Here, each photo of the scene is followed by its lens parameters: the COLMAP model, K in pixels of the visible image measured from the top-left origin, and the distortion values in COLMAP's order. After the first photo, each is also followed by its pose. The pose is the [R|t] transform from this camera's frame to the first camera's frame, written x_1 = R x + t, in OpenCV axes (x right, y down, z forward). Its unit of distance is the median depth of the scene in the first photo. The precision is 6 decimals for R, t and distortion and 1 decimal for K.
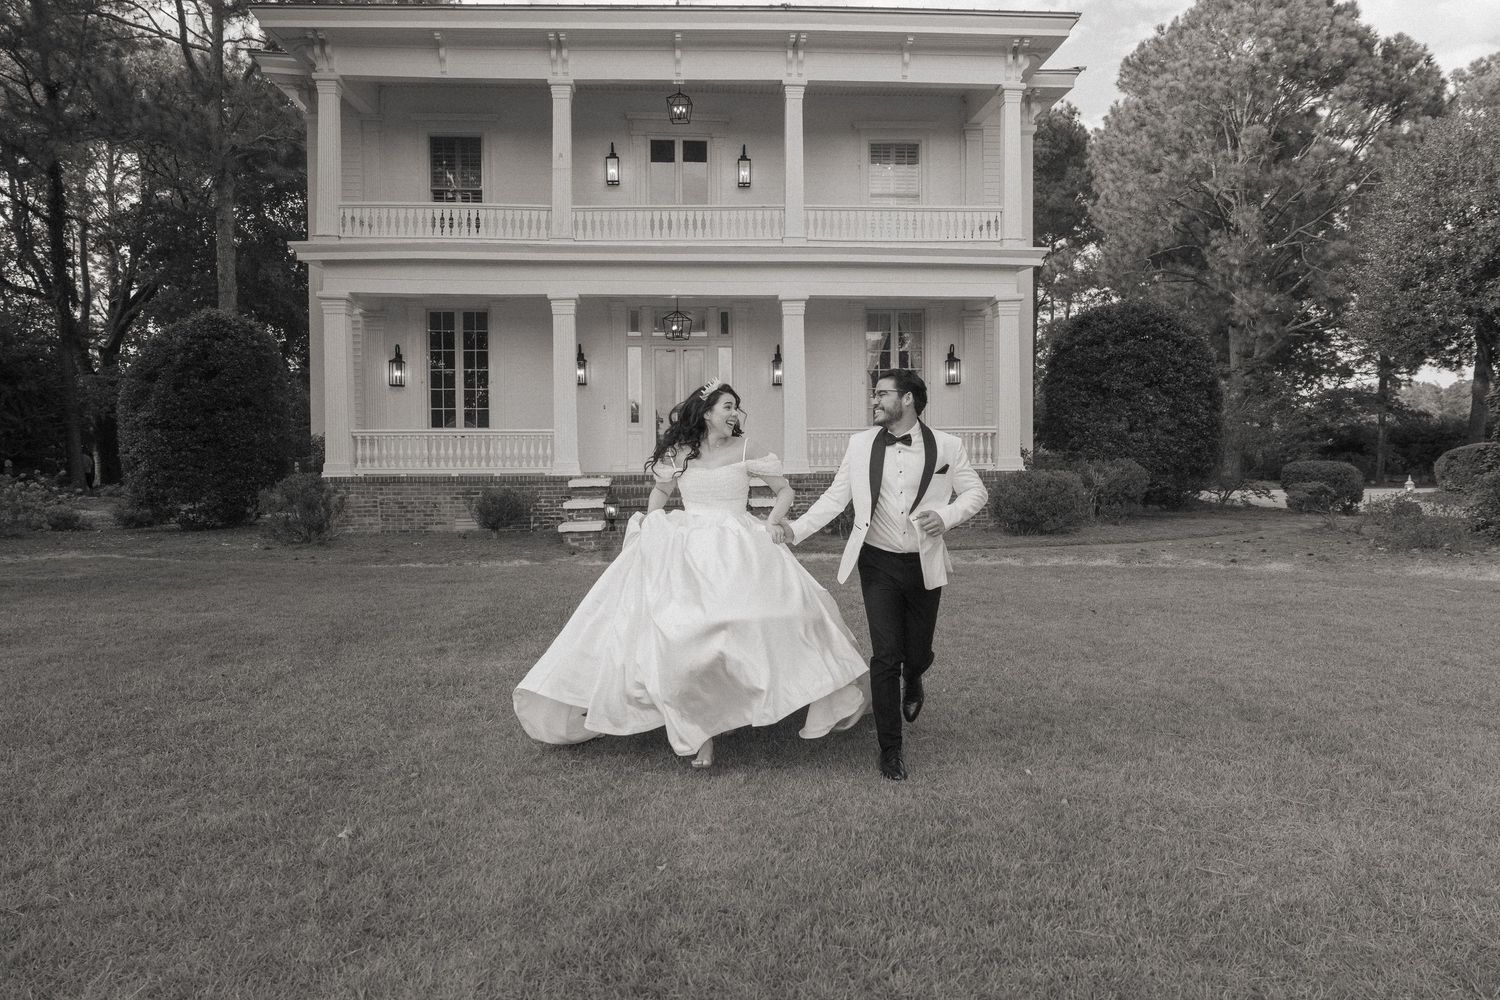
lens RADIAL K [[1090.6, 0, 759.8], [0, 1090.6, 497.3], [0, 0, 1]] dist [-0.005257, 0.002500]
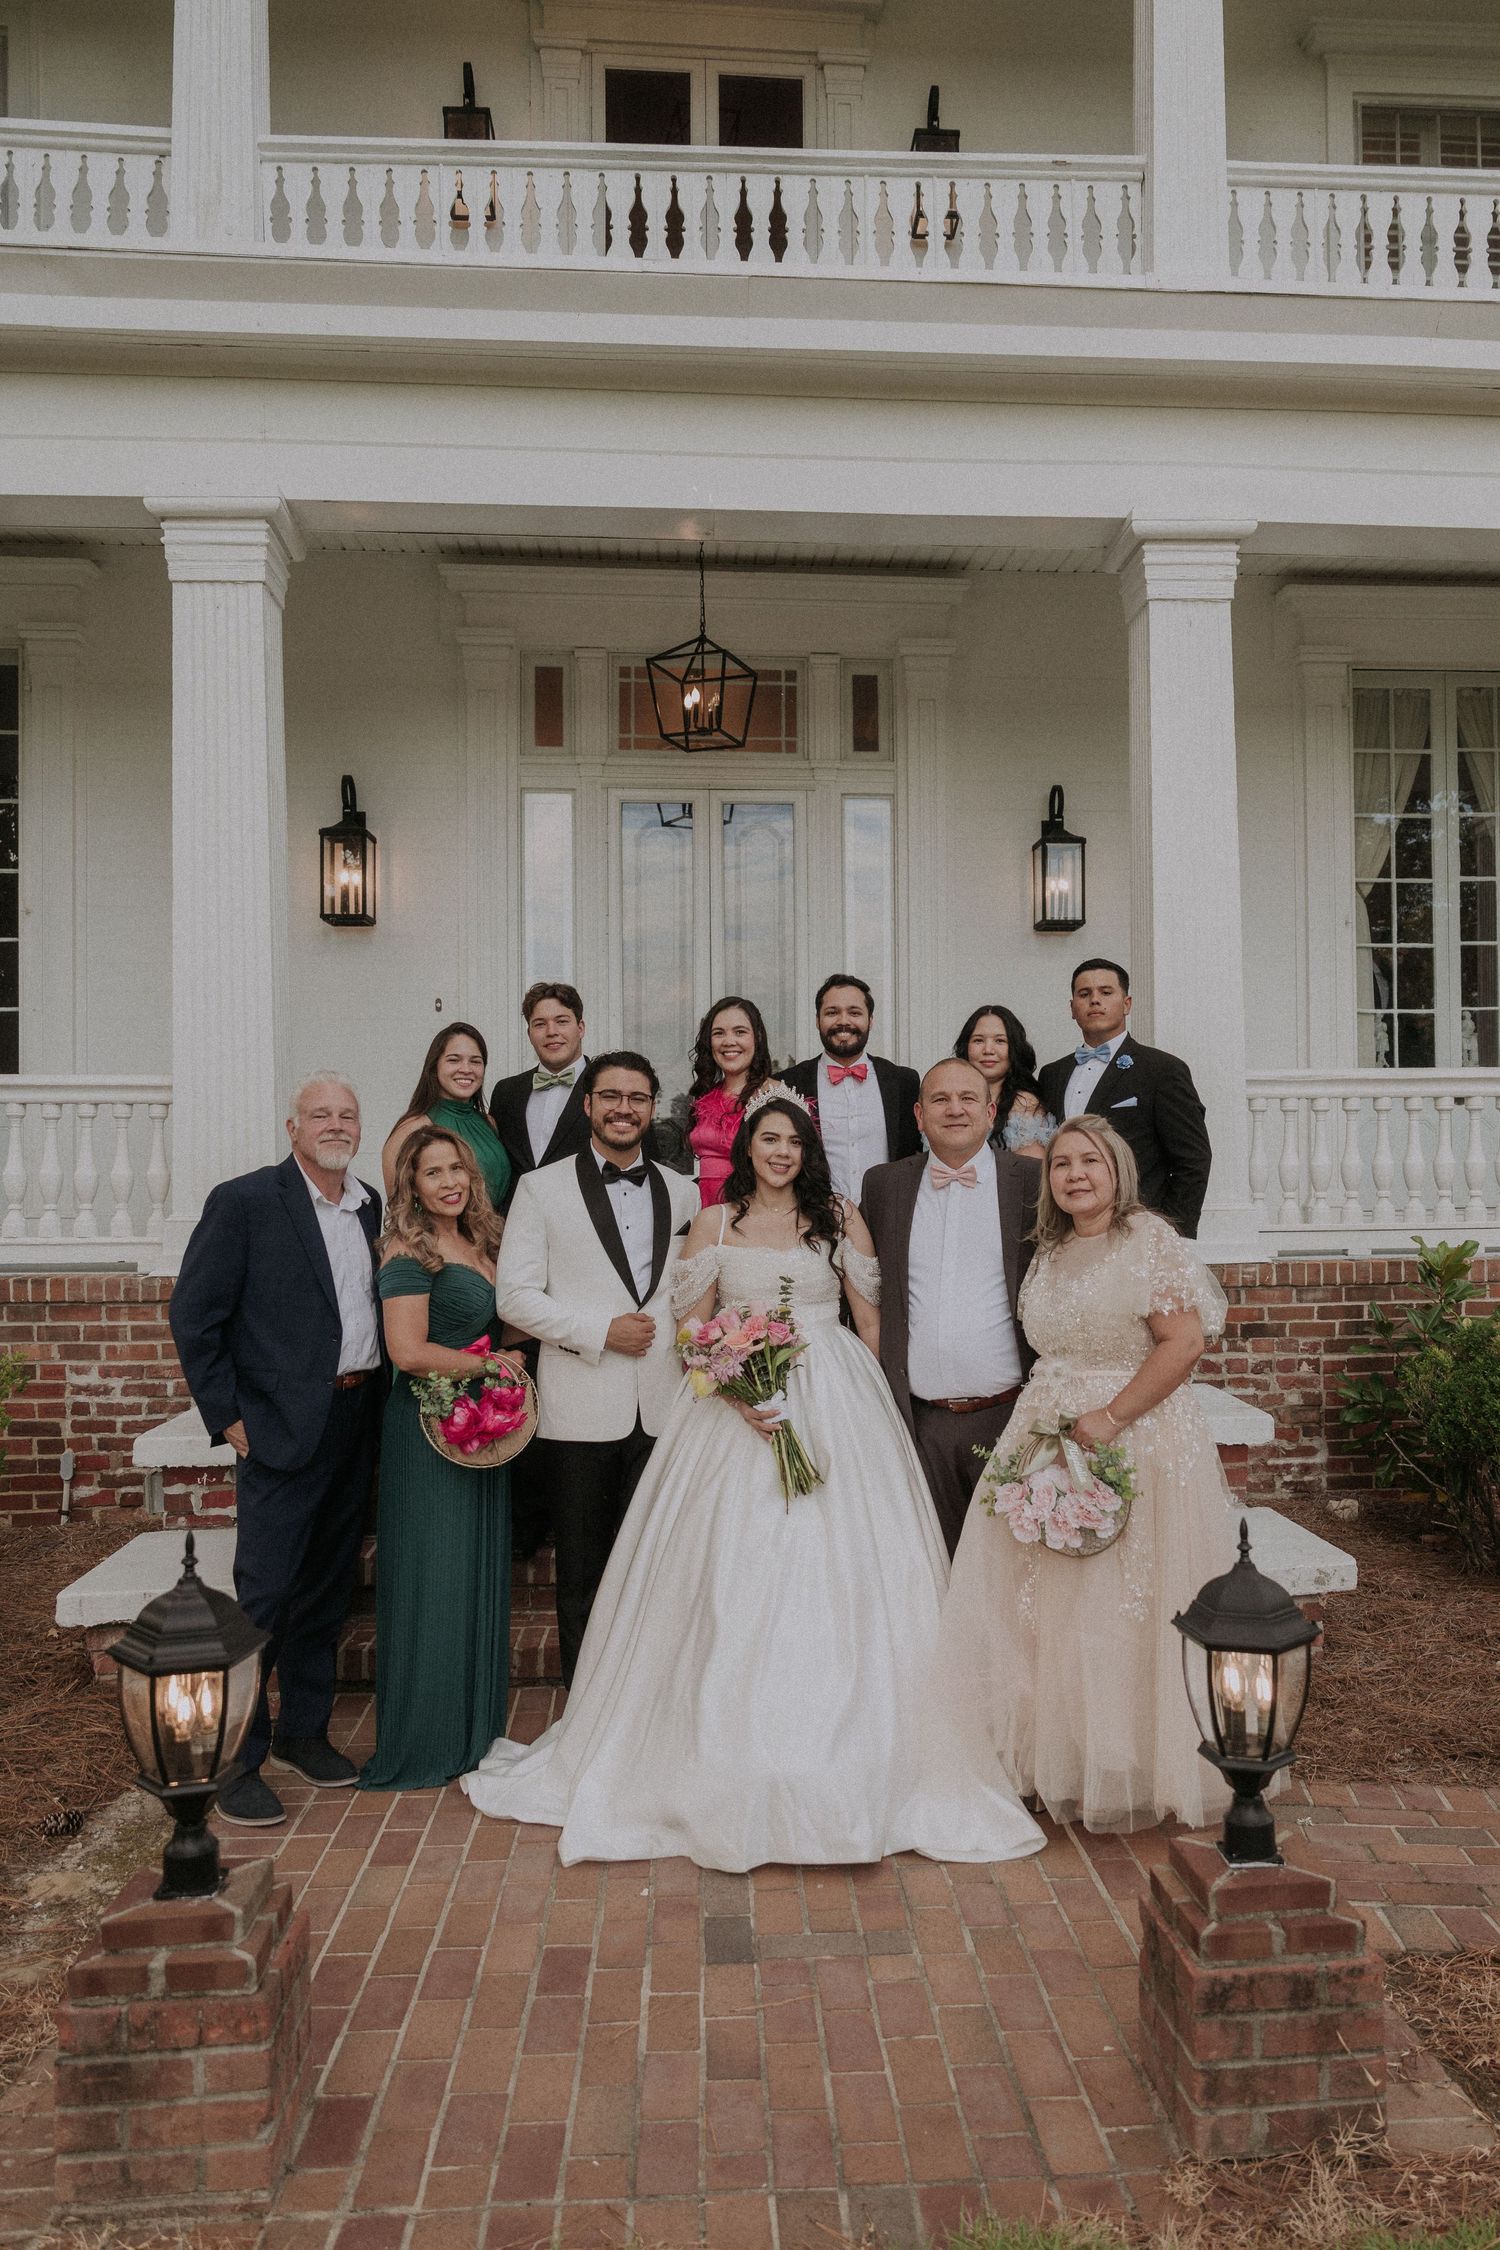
lens RADIAL K [[1761.3, 0, 830.8], [0, 1761.3, 1145.6], [0, 0, 1]] dist [0.001845, 0.008697]
pose [[0.999961, -0.000785, 0.008751, -0.047649], [0.001140, 0.999174, -0.040631, -0.029298], [-0.008712, 0.040639, 0.999136, 0.571866]]
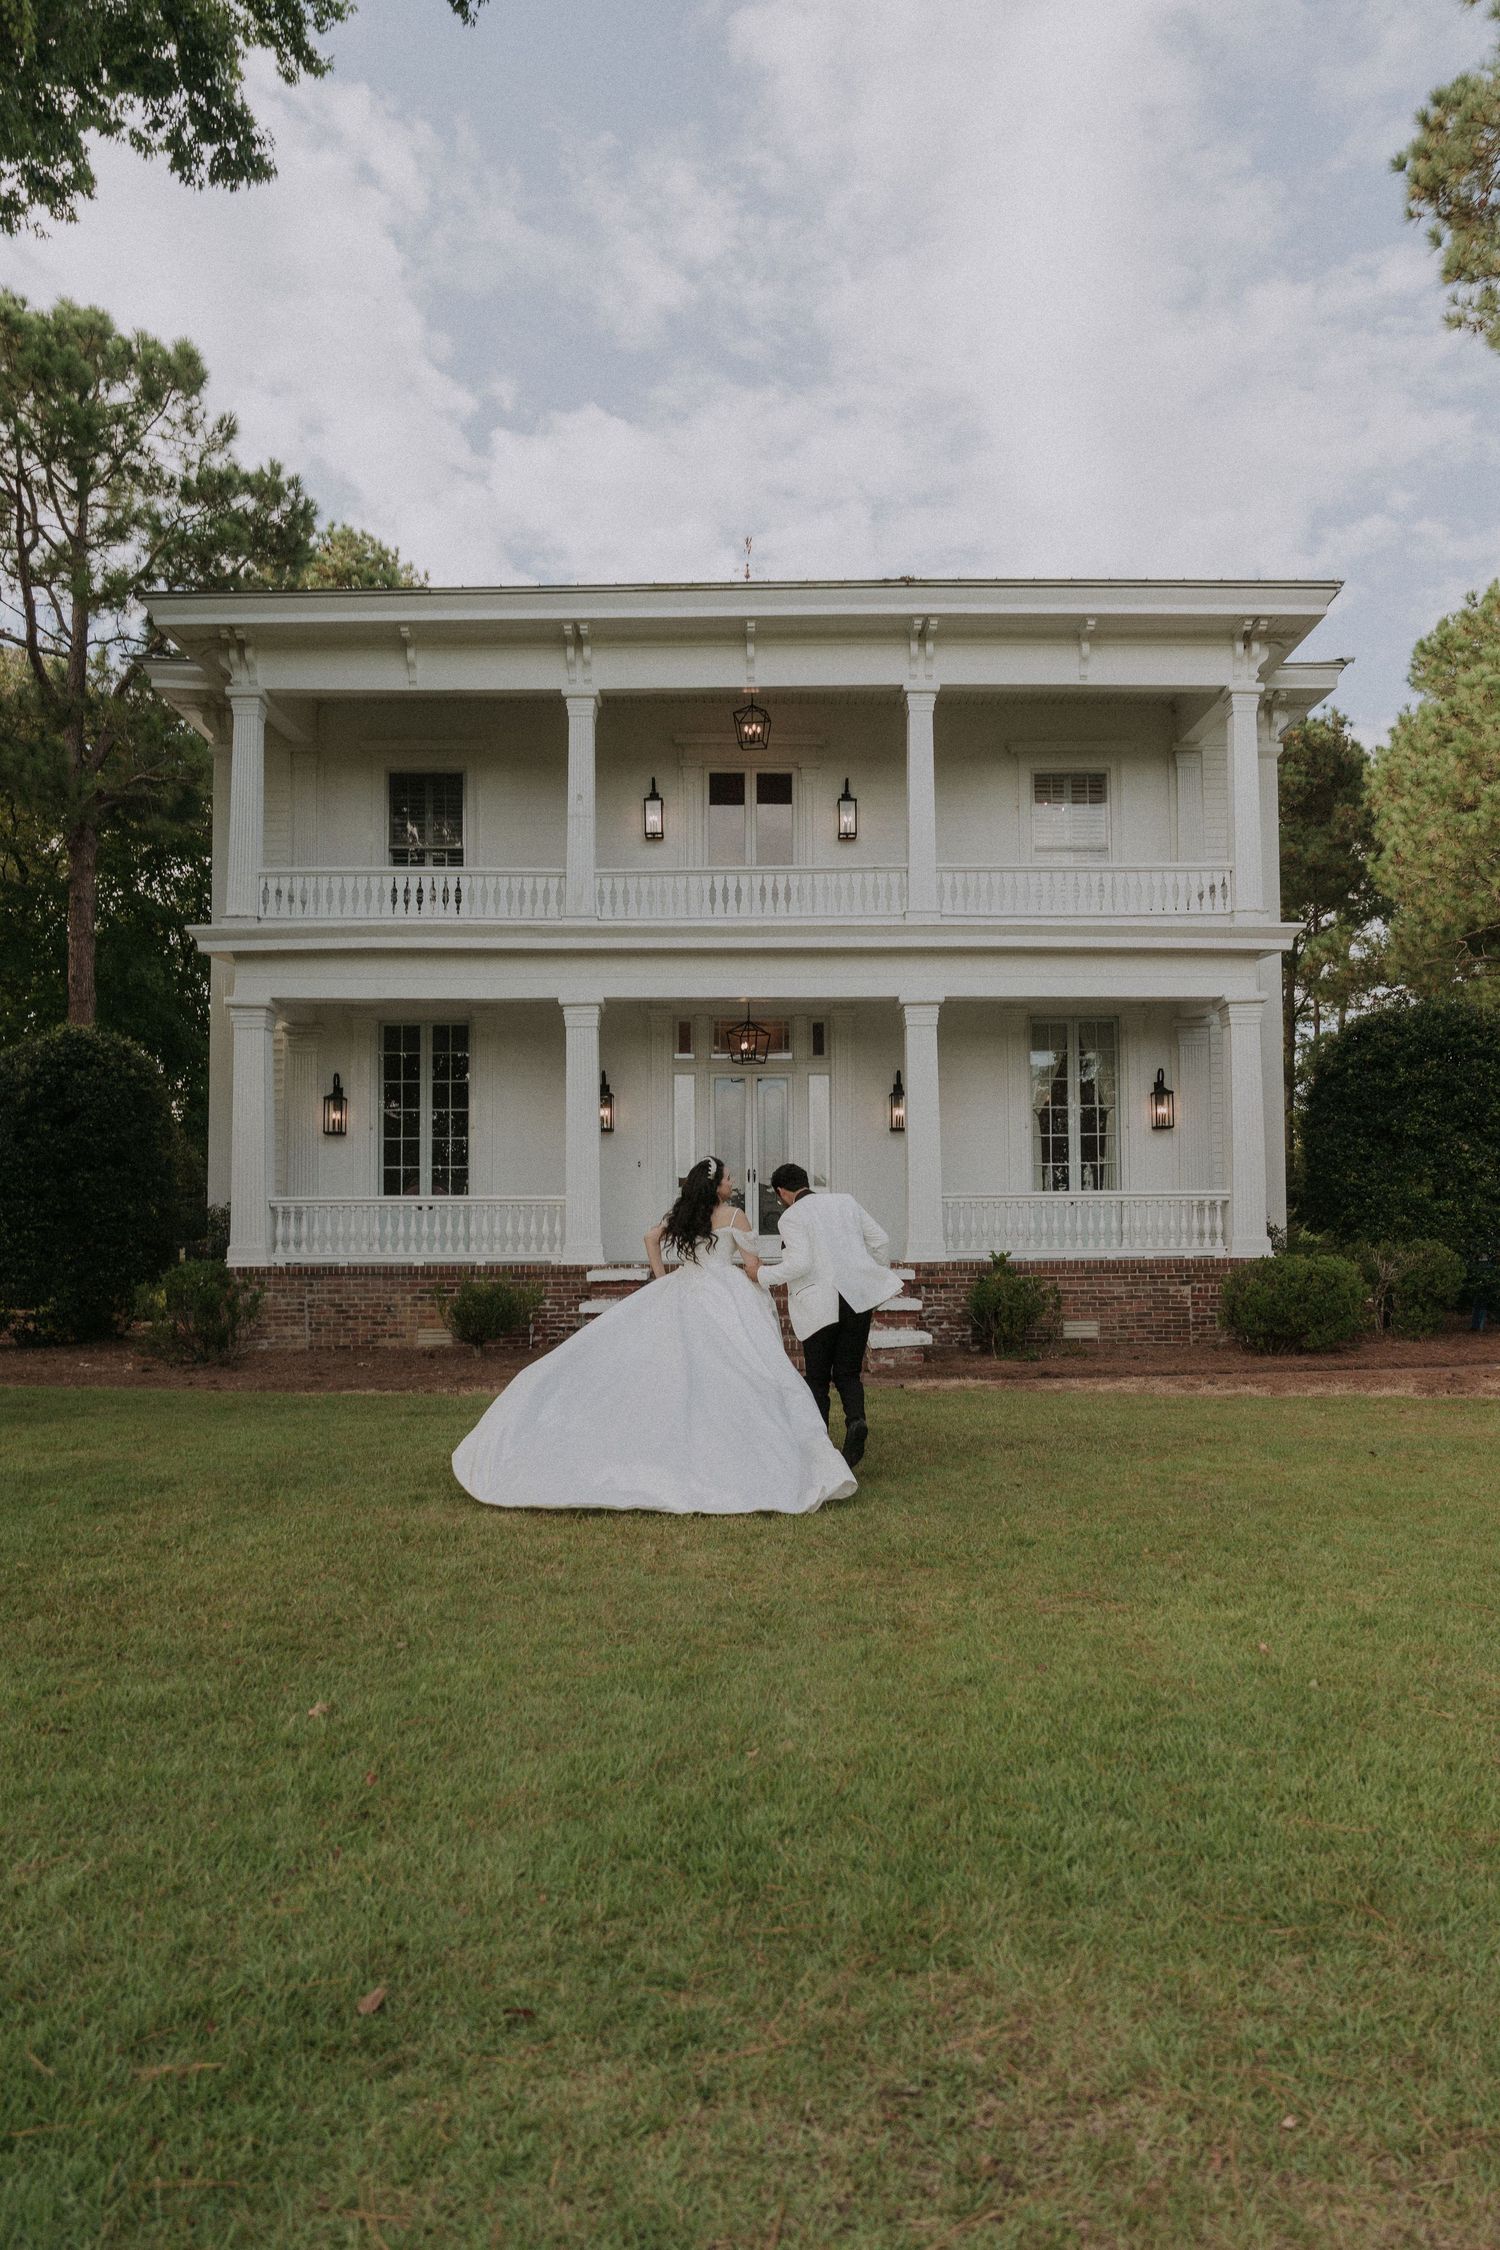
lens RADIAL K [[1682.8, 0, 795.1], [0, 1682.8, 1189.8], [0, 0, 1]] dist [-0.006444, 0.005591]
pose [[0.999060, -0.002963, -0.043253, -0.001976], [-0.000179, 0.997372, -0.072450, 0.008201], [0.043354, 0.072390, 0.996434, -0.027346]]
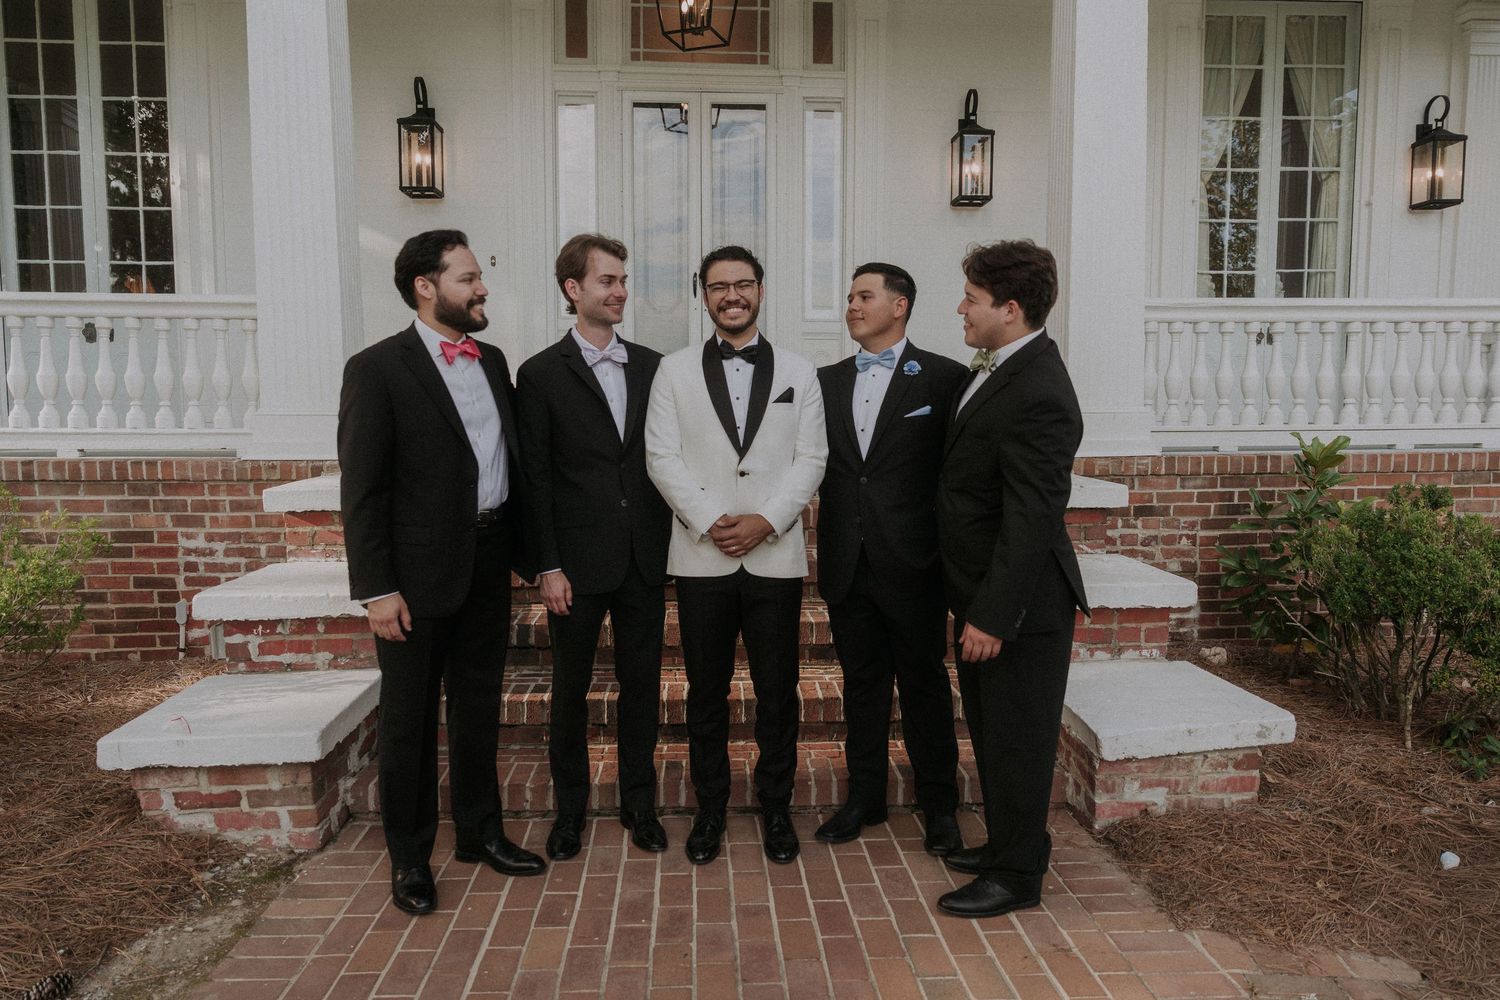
lens RADIAL K [[1094.8, 0, 757.1], [0, 1094.8, 506.3], [0, 0, 1]] dist [-0.002369, 0.002742]
pose [[0.999952, 0.005355, -0.008181, -0.052918], [-0.004913, 0.998574, 0.053152, -0.021455], [0.008454, -0.053109, 0.998553, 0.656659]]
